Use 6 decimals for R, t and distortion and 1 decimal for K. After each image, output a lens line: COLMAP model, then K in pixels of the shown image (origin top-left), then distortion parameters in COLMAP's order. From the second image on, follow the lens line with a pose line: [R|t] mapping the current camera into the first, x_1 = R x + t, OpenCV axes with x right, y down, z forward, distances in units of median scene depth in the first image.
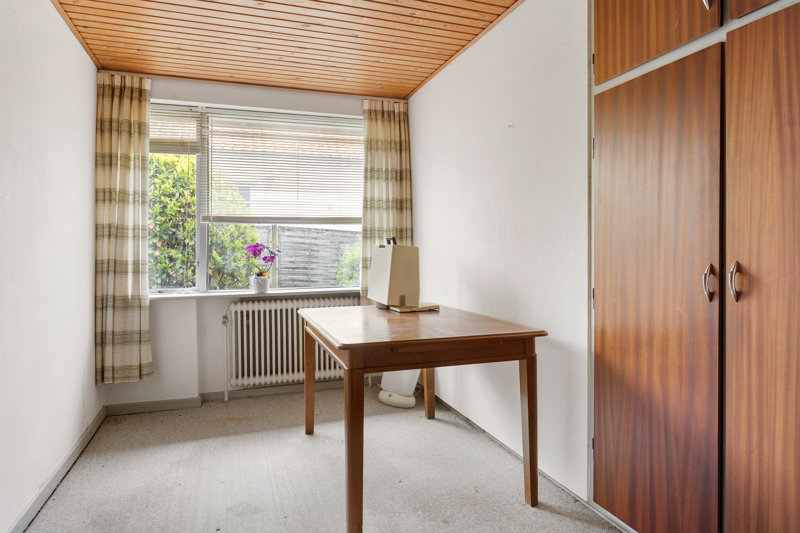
lens RADIAL K [[488.9, 0, 397.2], [0, 488.9, 259.7], [0, 0, 1]] dist [-0.008689, 0.007275]
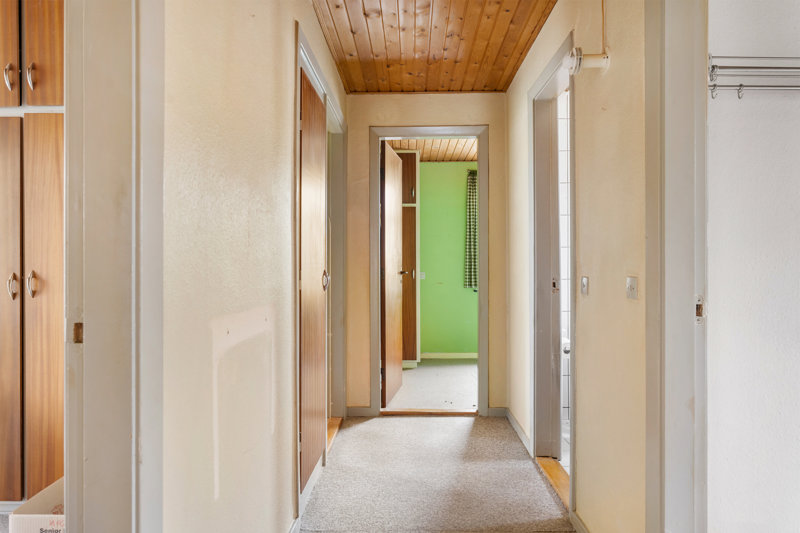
lens RADIAL K [[488.9, 0, 397.1], [0, 488.9, 265.6], [0, 0, 1]] dist [-0.008689, 0.007275]
pose [[0.321385, 0.003857, 0.946941, -0.346708], [0.014321, 0.999858, -0.008933, 0.017560], [-0.946840, 0.016432, 0.321284, -0.518769]]
